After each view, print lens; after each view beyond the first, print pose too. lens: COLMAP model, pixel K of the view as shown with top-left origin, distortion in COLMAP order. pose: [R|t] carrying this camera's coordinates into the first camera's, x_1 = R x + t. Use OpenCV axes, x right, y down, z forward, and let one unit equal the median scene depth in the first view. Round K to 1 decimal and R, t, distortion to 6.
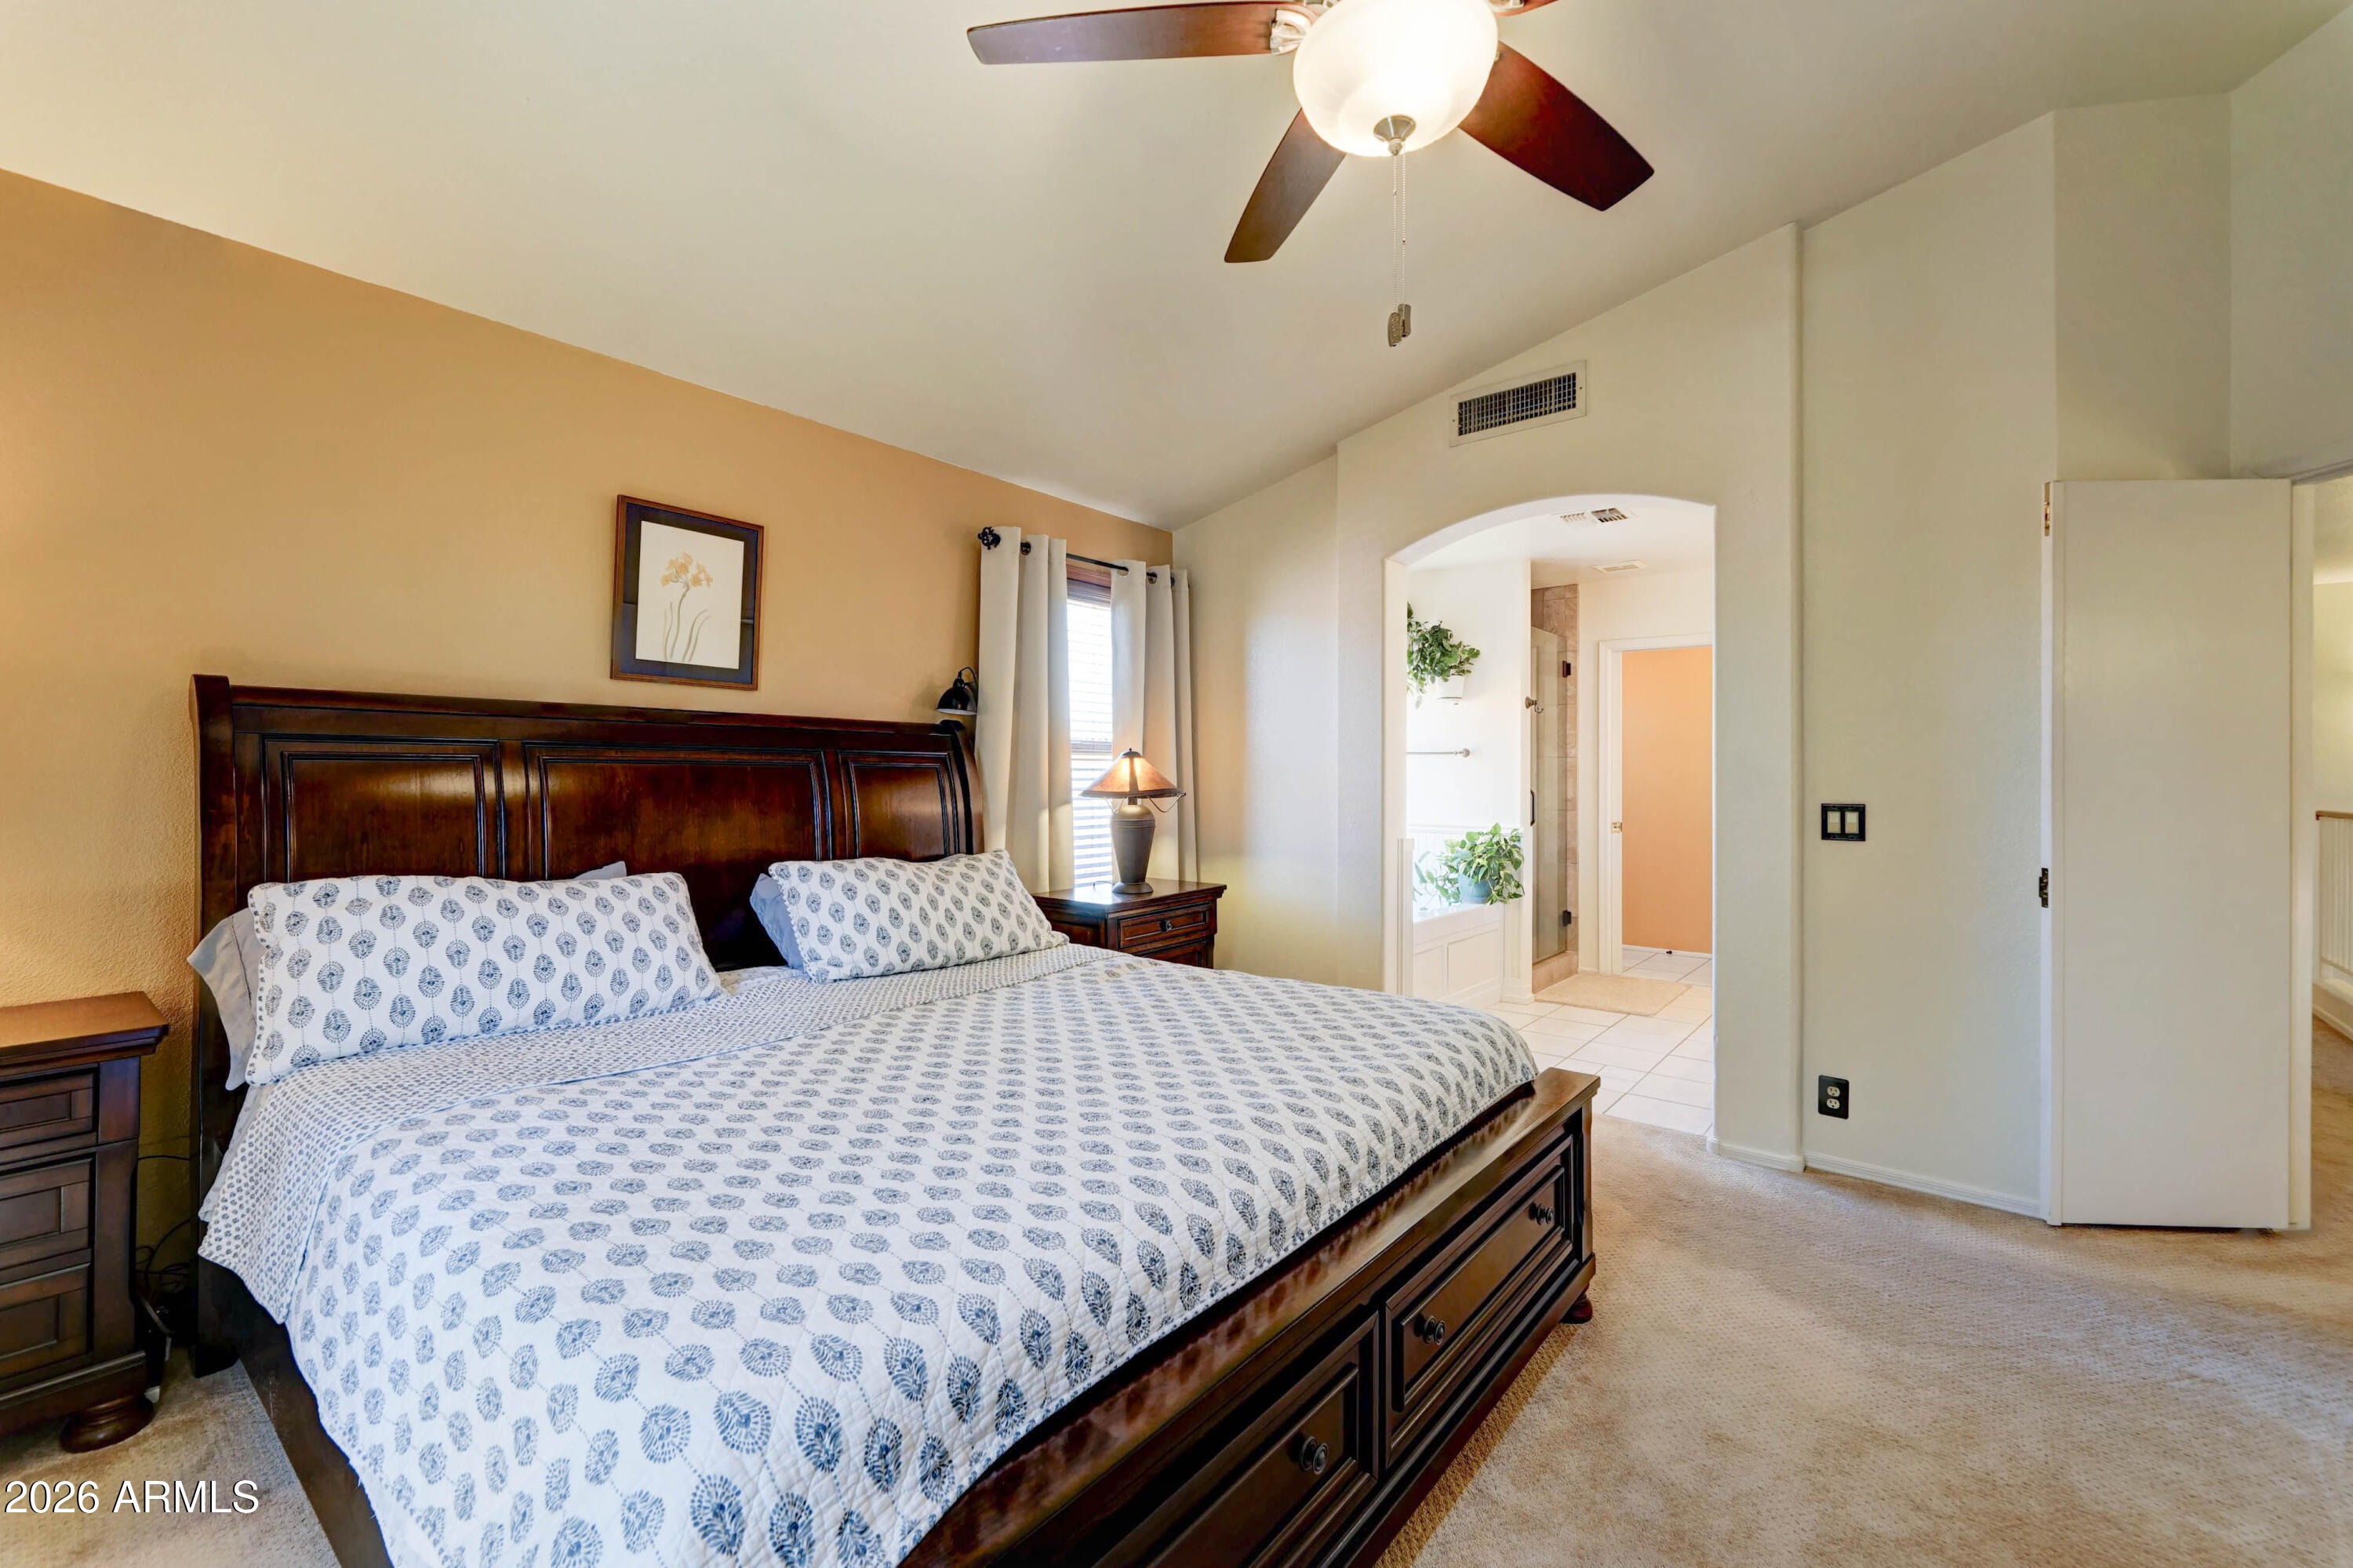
lens RADIAL K [[924.6, 0, 1177.9], [0, 924.6, 770.5], [0, 0, 1]] dist [-0.000334, -0.000753]
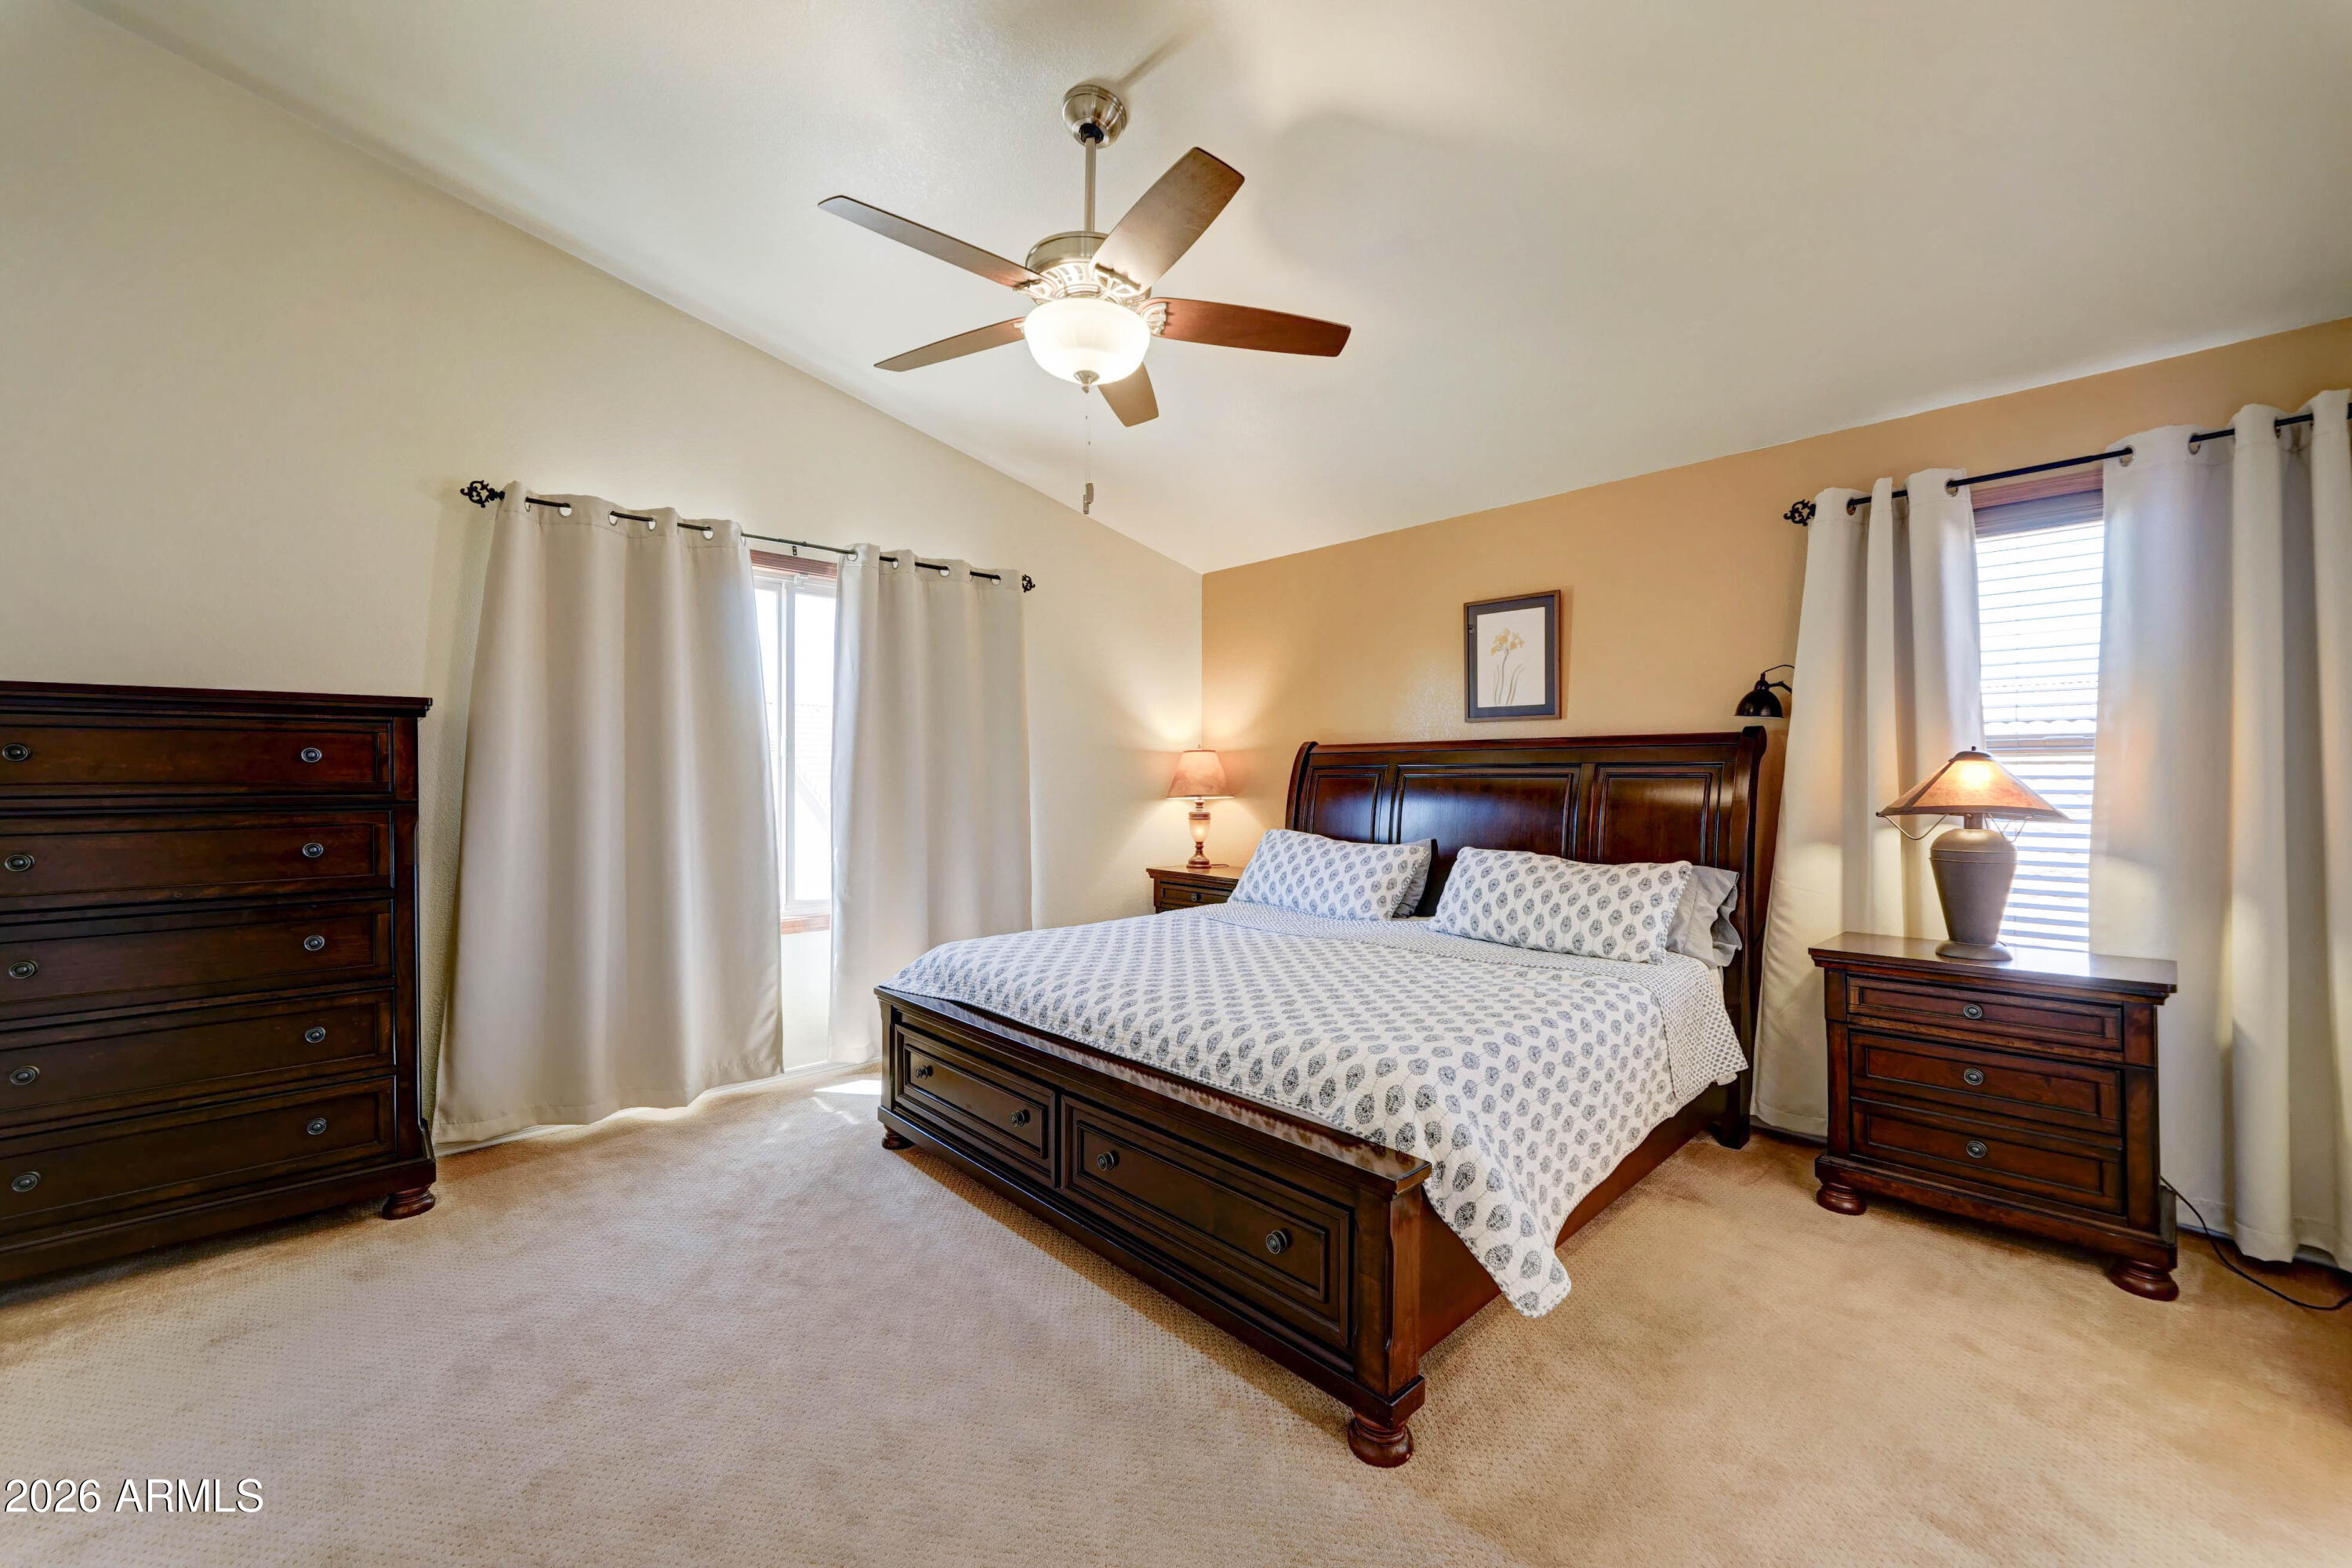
lens RADIAL K [[924.2, 0, 1177.3], [0, 924.2, 782.5], [0, 0, 1]] dist [-0.000334, -0.000753]
pose [[-0.104369, -0.007320, -0.994512, 0.859513], [0.000291, 0.999973, -0.007391, 0.009749], [0.994539, -0.001061, -0.104364, 0.607226]]
